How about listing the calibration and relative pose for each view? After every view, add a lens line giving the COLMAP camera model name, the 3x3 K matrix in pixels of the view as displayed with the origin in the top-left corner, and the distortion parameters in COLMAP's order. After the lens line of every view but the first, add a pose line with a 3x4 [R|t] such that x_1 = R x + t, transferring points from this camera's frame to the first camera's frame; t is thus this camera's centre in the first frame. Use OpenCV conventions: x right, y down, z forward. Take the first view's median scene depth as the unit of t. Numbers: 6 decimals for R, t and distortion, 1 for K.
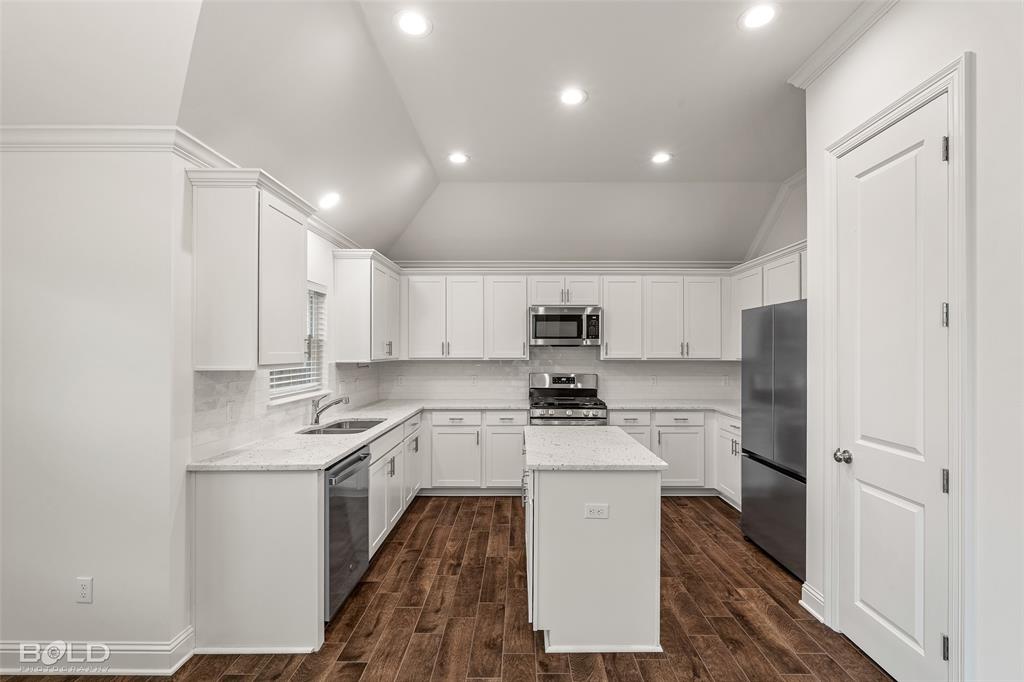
lens RADIAL K [[459.0, 0, 520.2], [0, 459.0, 349.4], [0, 0, 1]] dist [-0.001541, -0.000138]
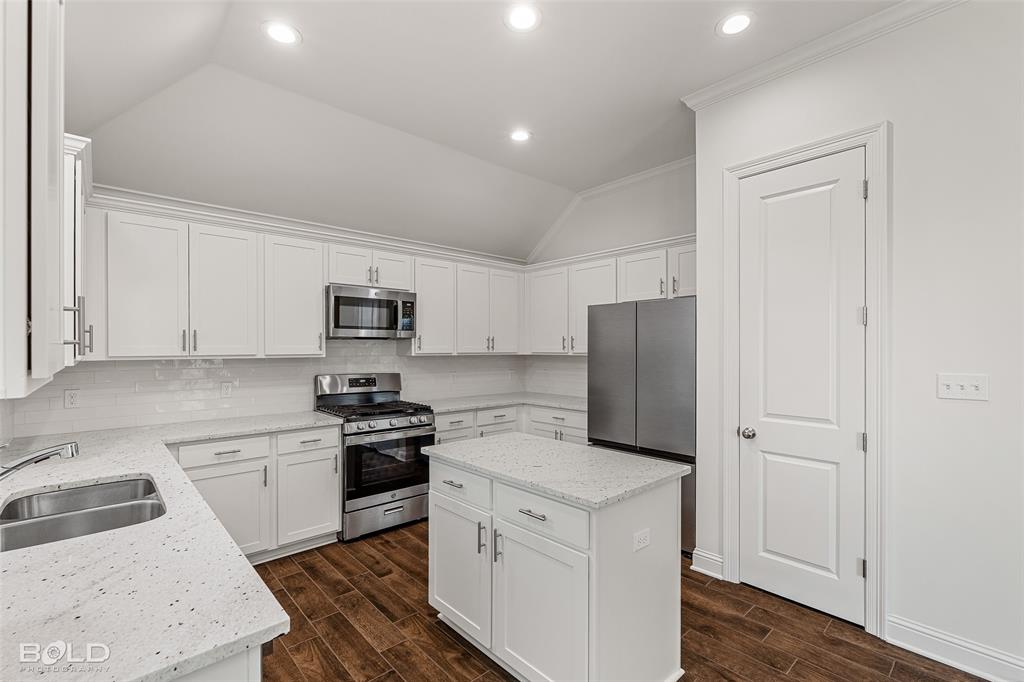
lens RADIAL K [[453.6, 0, 513.7], [0, 453.6, 348.0], [0, 0, 1]] dist [-0.003026, -0.000071]
pose [[0.738077, -0.001358, 0.674715, -0.267828], [-0.001746, 0.999991, 0.003923, 0.005475], [-0.674714, -0.004073, 0.738068, 0.279144]]
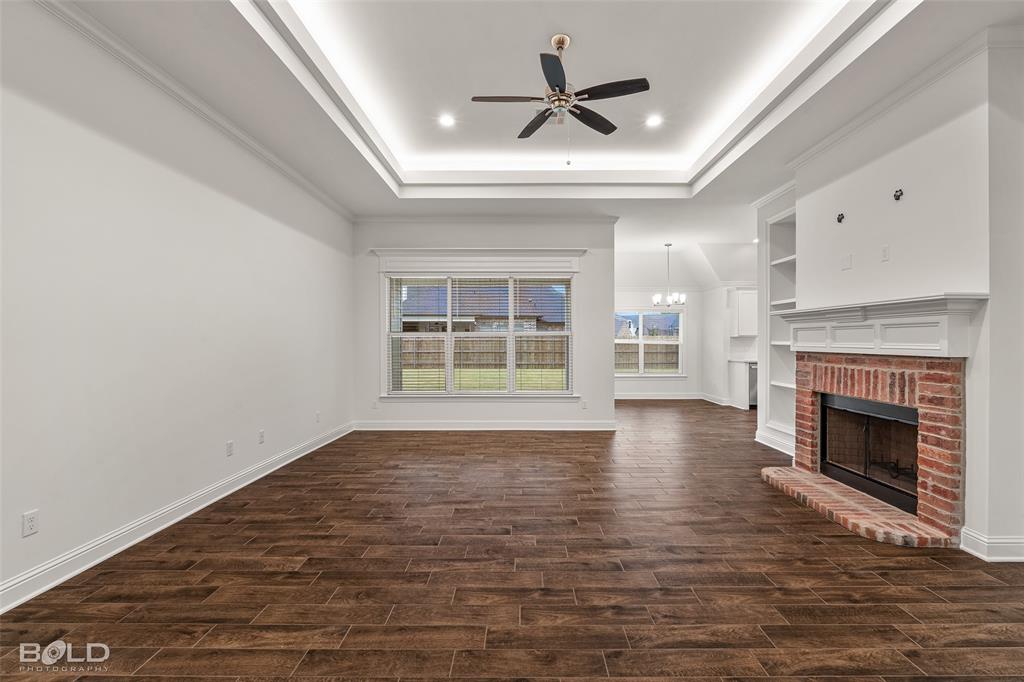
lens RADIAL K [[453.5, 0, 523.0], [0, 453.5, 342.6], [0, 0, 1]] dist [-0.003596, 0.000028]
pose [[0.000117, 0.002193, -0.999998, 1.651568], [0.003597, 0.999991, 0.002194, 0.040523], [0.999994, -0.003598, 0.000110, -0.422350]]
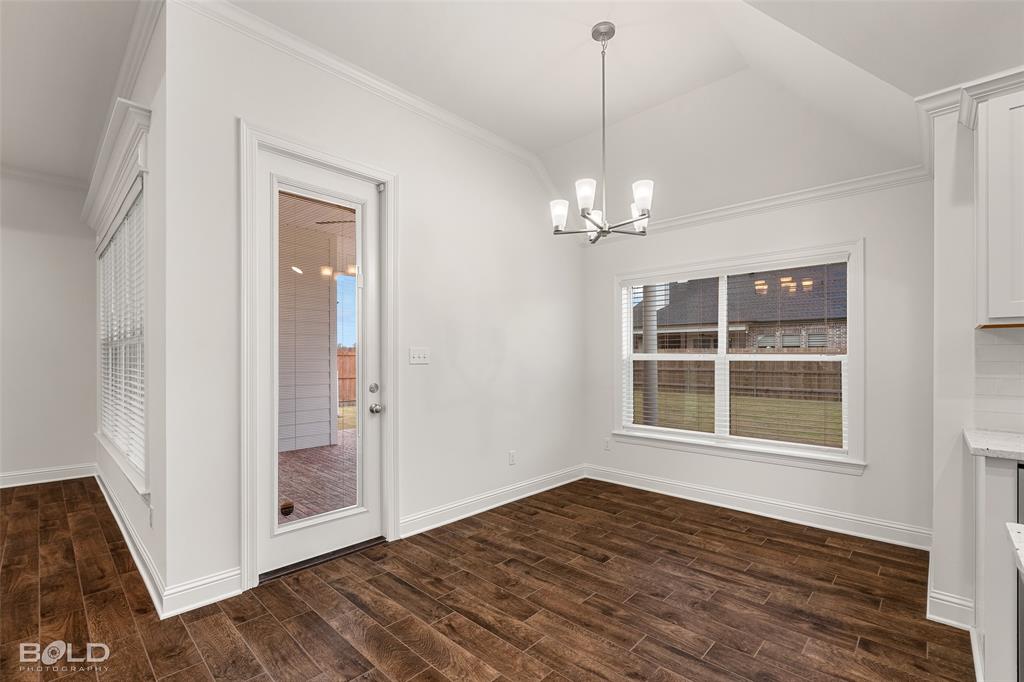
lens RADIAL K [[452.7, 0, 513.9], [0, 452.7, 358.7], [0, 0, 1]] dist [-0.000764, -0.000006]
pose [[-0.686617, 0.001961, -0.727017, 0.292510], [0.002925, 0.999996, -0.000065, 0.051273], [0.727013, -0.002171, -0.686620, 0.467989]]
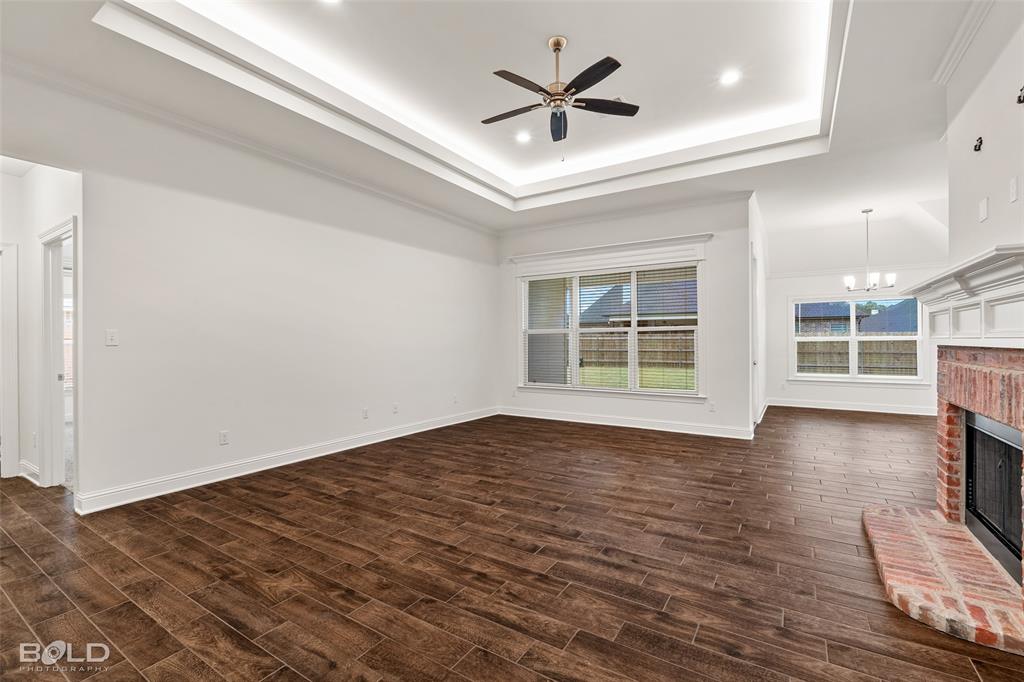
lens RADIAL K [[448.1, 0, 512.0], [0, 448.1, 341.0], [0, 0, 1]] dist [-0.003453, -0.000373]
pose [[-0.541500, -0.000050, -0.840700, 1.587406], [0.006122, 0.999973, -0.004003, 0.055429], [0.840678, -0.007314, -0.541486, -0.011389]]
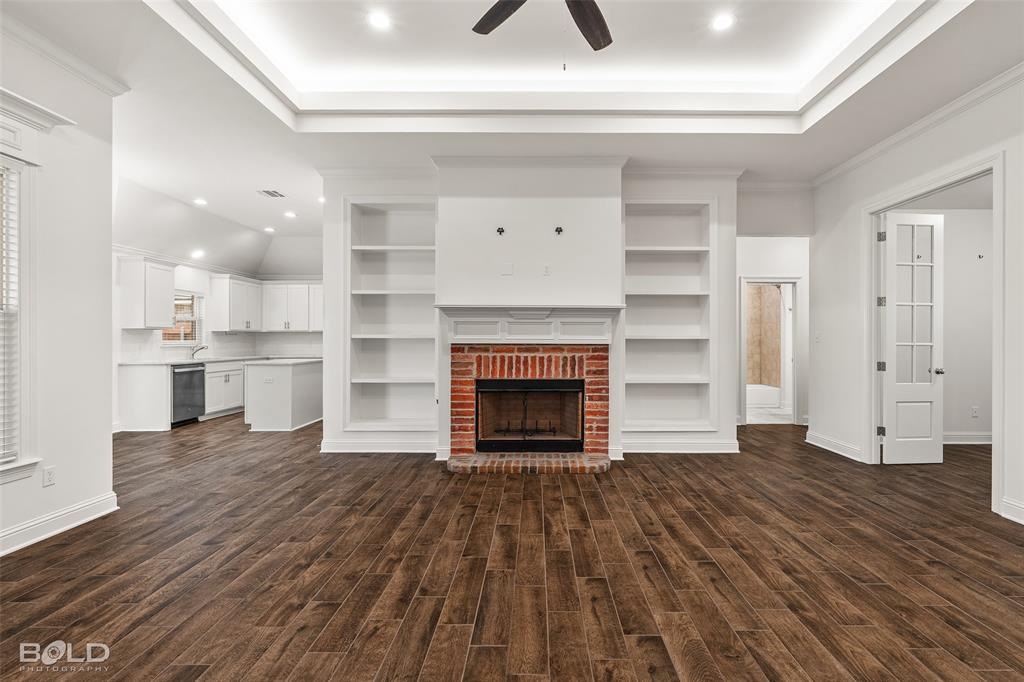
lens RADIAL K [[459.5, 0, 538.0], [0, 459.5, 340.0], [0, 0, 1]] dist [-0.004174, -0.000637]
pose [[0.999997, 0.000365, 0.002565, 0.875048], [-0.000376, 0.999990, 0.004469, 0.050106], [-0.002564, -0.004470, 0.999987, -0.860451]]
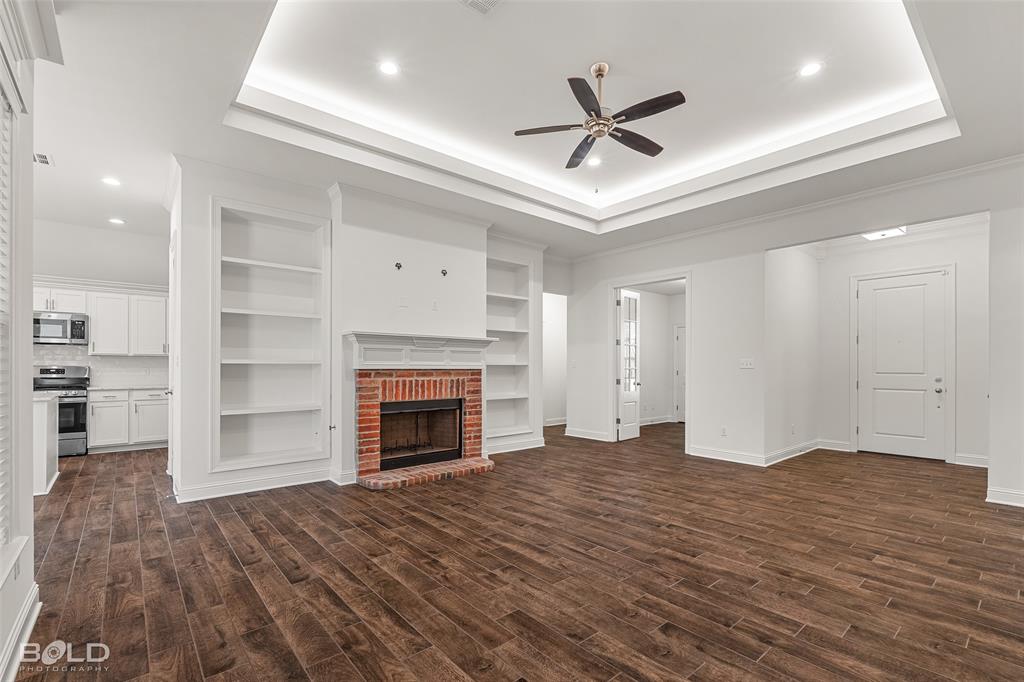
lens RADIAL K [[455.0, 0, 510.6], [0, 455.0, 365.5], [0, 0, 1]] dist [-0.002816, -0.000451]
pose [[0.761906, 0.001111, 0.647687, 0.275581], [-0.002417, 0.999996, 0.001128, 0.052365], [-0.647684, -0.002425, 0.761906, -0.856572]]
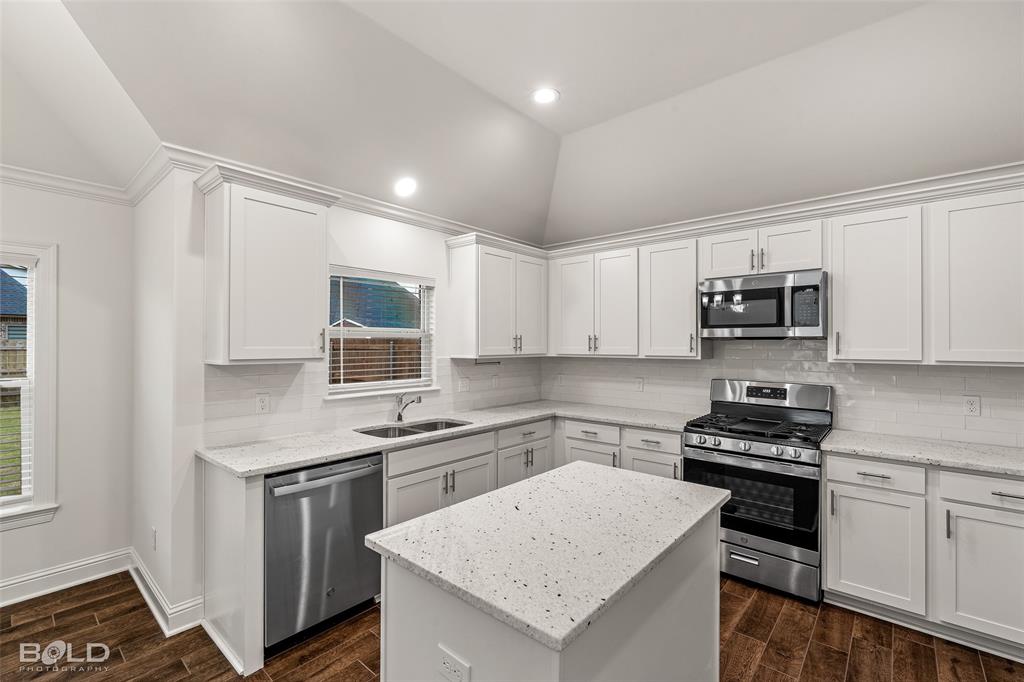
lens RADIAL K [[448.1, 0, 512.0], [0, 448.1, 341.0], [0, 0, 1]] dist [-0.003453, -0.000373]
pose [[0.752994, -0.004929, -0.658009, 0.265949], [-0.000013, 0.999972, -0.007504, 0.000355], [0.658028, 0.005659, 0.752973, 0.334137]]
